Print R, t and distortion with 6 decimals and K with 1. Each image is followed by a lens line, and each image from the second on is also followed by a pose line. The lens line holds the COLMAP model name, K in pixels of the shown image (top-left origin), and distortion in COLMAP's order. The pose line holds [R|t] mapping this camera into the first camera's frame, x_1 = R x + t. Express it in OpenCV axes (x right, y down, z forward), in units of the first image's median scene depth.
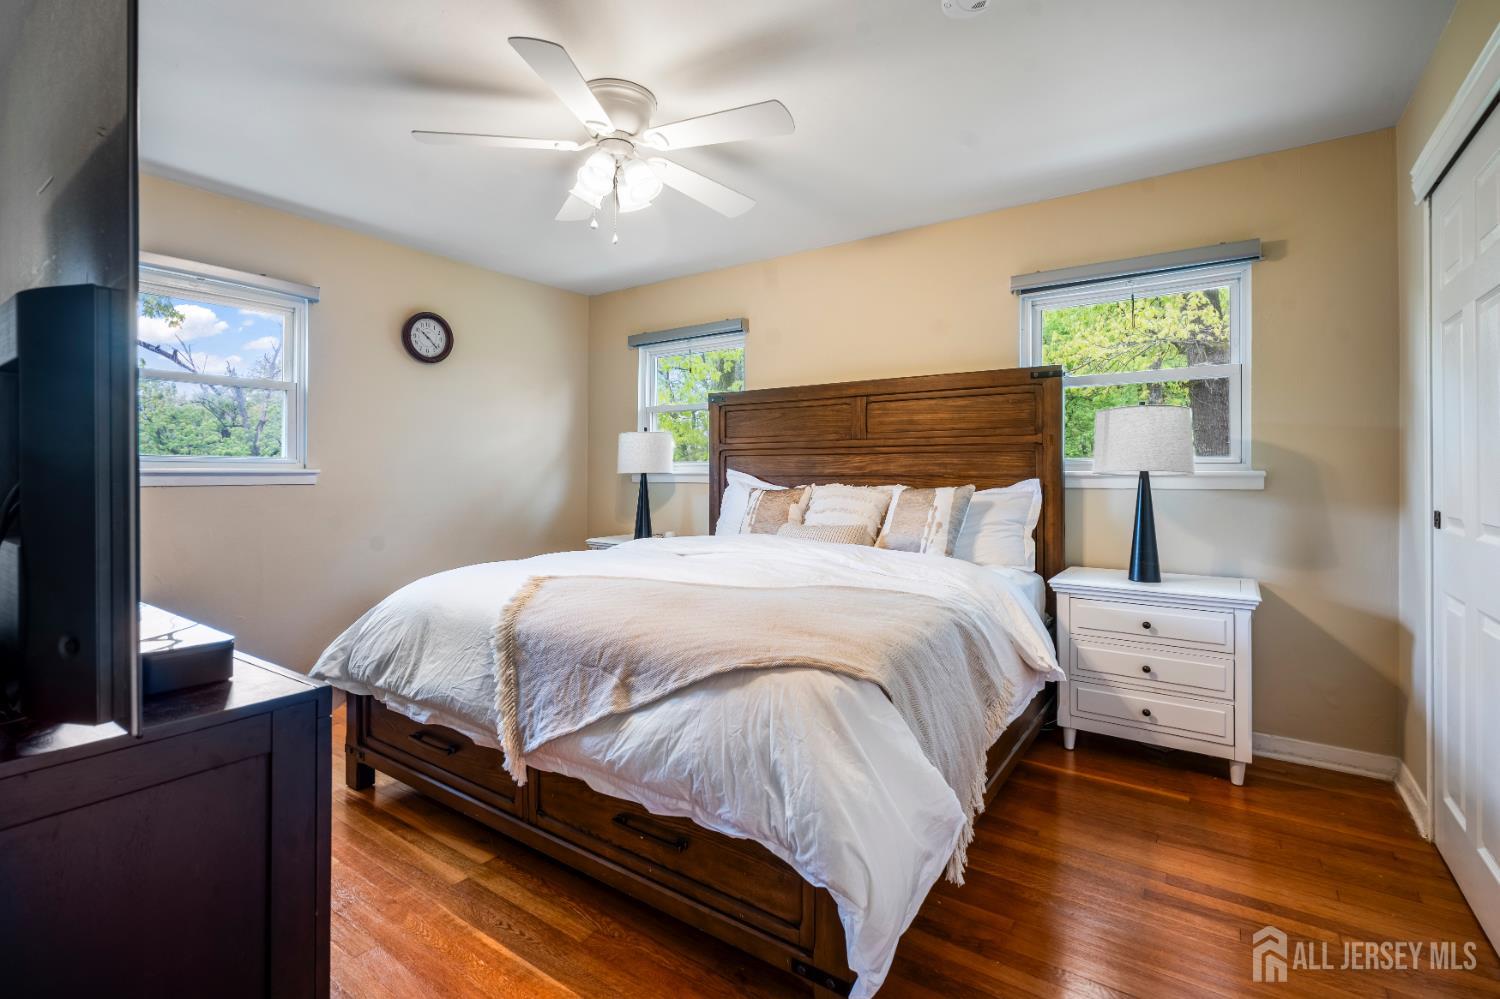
lens RADIAL K [[688.1, 0, 739.4], [0, 688.1, 467.5], [0, 0, 1]] dist [-0.014053, 0.000932]
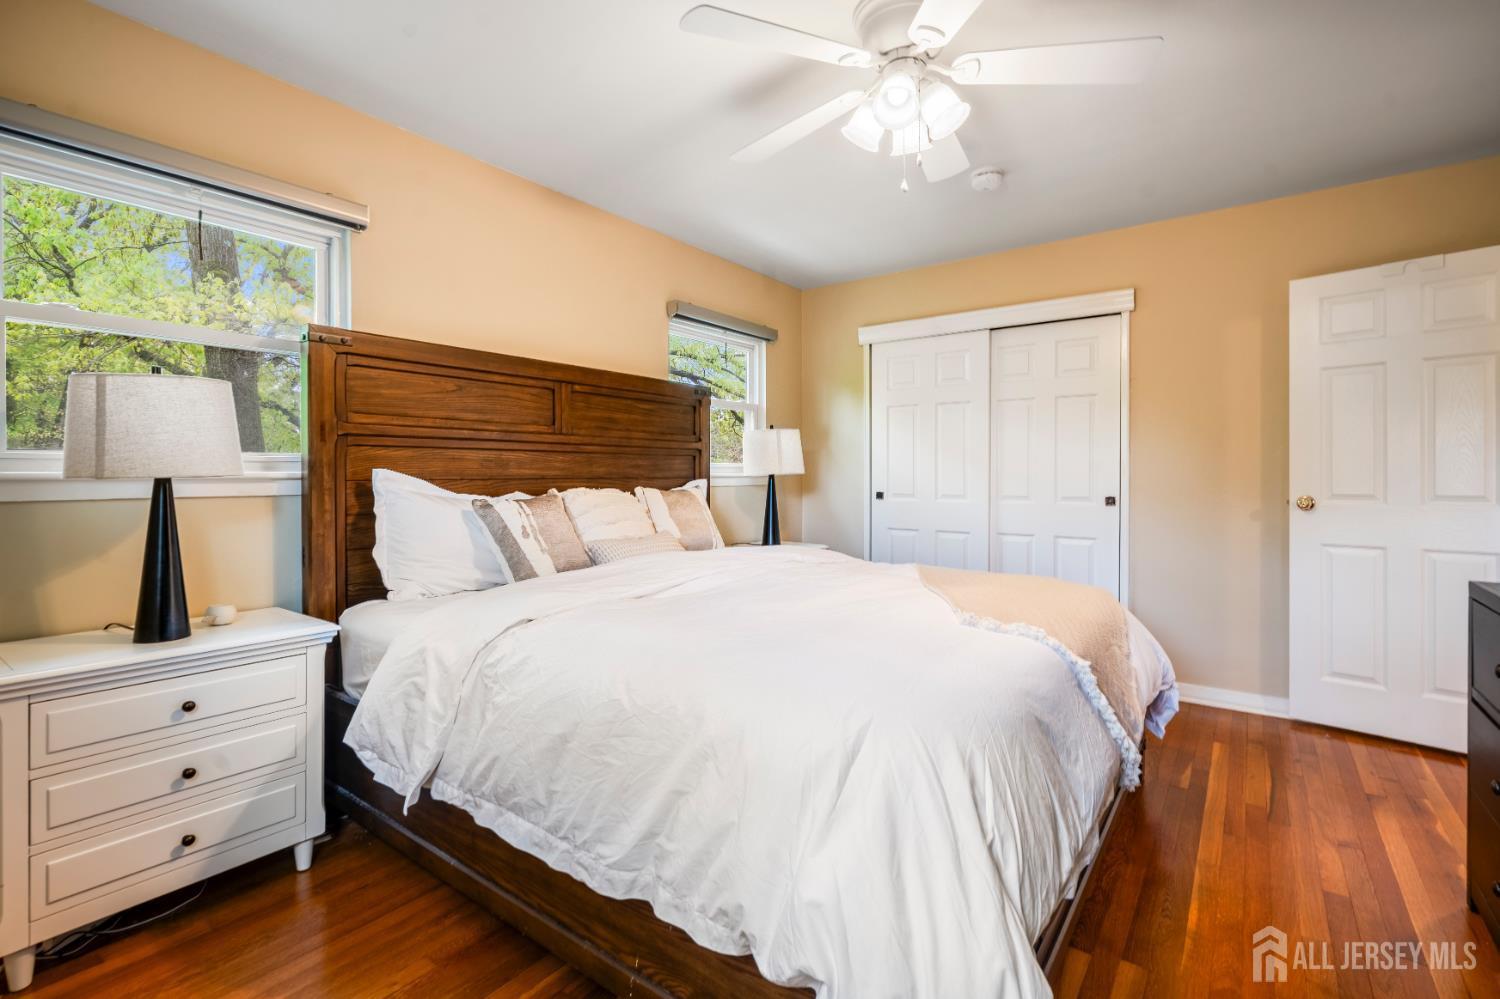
lens RADIAL K [[688.1, 0, 747.2], [0, 688.1, 489.4], [0, 0, 1]] dist [-0.014053, 0.000932]
pose [[0.027741, -0.021028, 0.999394, -0.683144], [-0.003902, 0.999769, 0.021144, 0.007299], [-0.999608, -0.004486, 0.027652, 0.799148]]
